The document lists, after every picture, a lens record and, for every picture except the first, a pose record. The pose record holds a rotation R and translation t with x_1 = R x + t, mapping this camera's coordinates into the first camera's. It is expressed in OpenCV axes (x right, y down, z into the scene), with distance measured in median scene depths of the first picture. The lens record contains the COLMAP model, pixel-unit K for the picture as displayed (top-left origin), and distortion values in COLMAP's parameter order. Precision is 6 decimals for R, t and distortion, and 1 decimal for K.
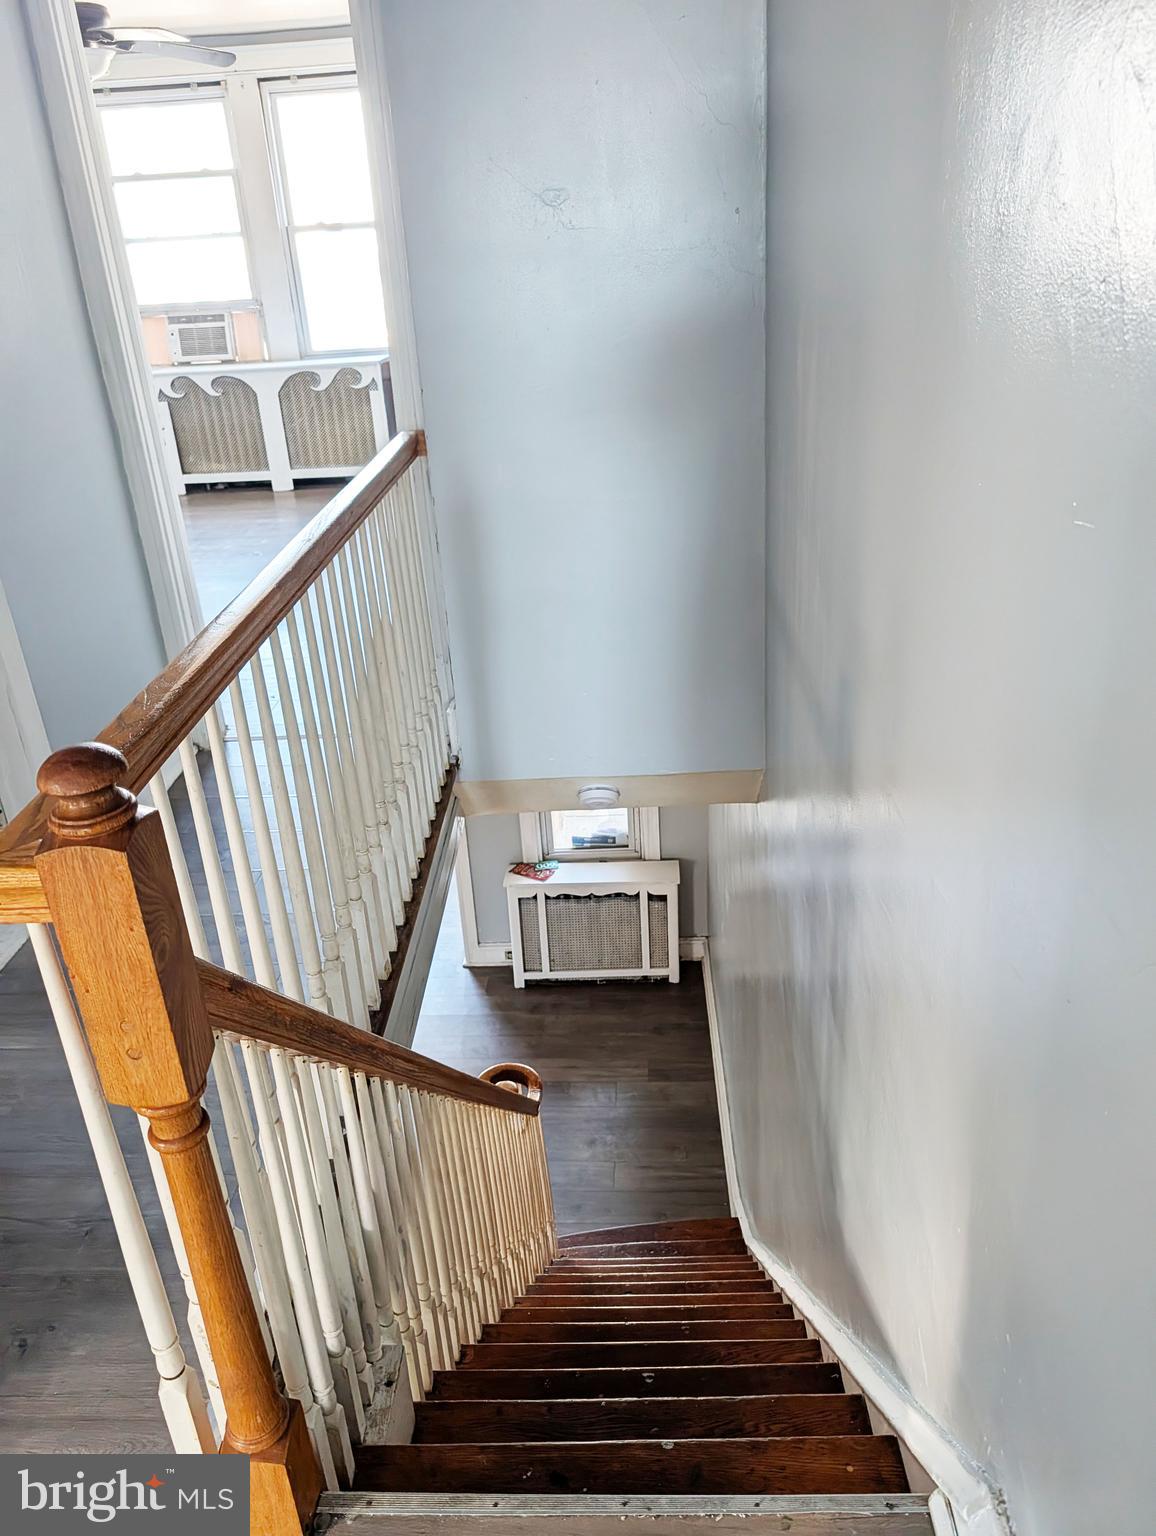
lens RADIAL K [[1139.6, 0, 578.0], [0, 1139.6, 768.0], [0, 0, 1]] dist [-0.007258, -0.006154]
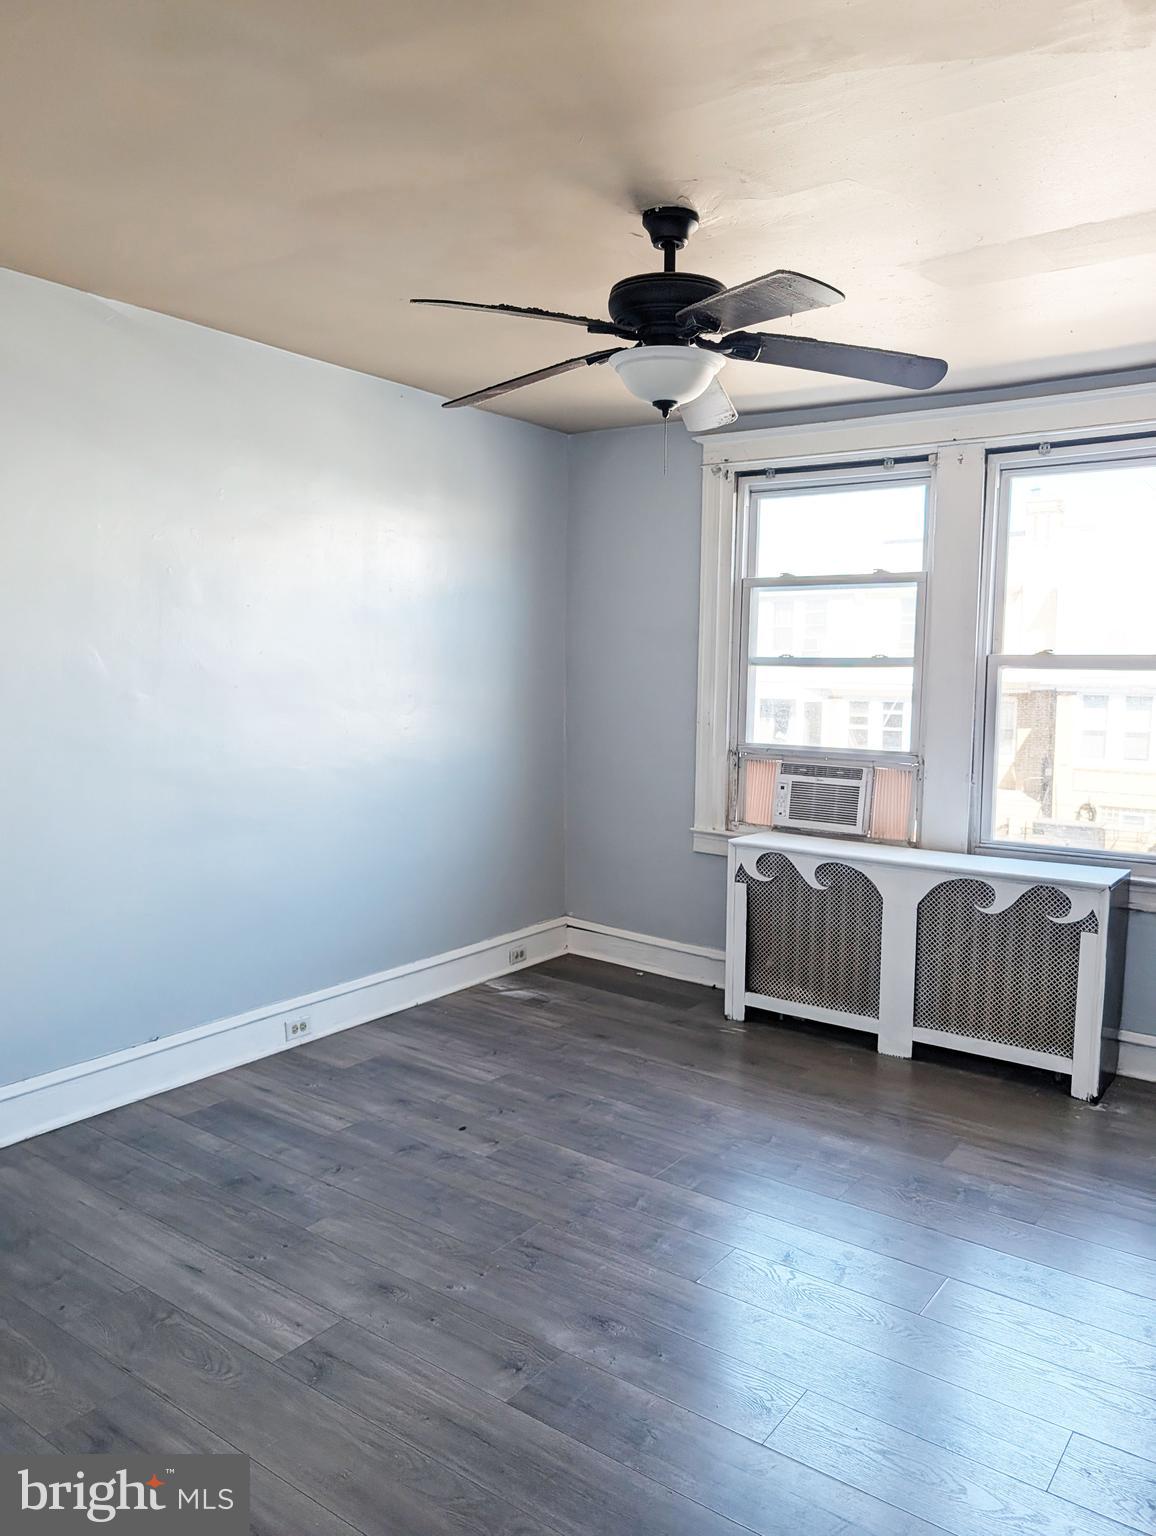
lens RADIAL K [[1139.6, 0, 578.0], [0, 1139.6, 768.0], [0, 0, 1]] dist [-0.007258, -0.006154]
pose [[0.840206, 0.120418, -0.528728, -0.103809], [-0.290574, 0.923211, -0.251491, -0.190813], [0.457844, 0.364939, 0.810678, 0.398743]]
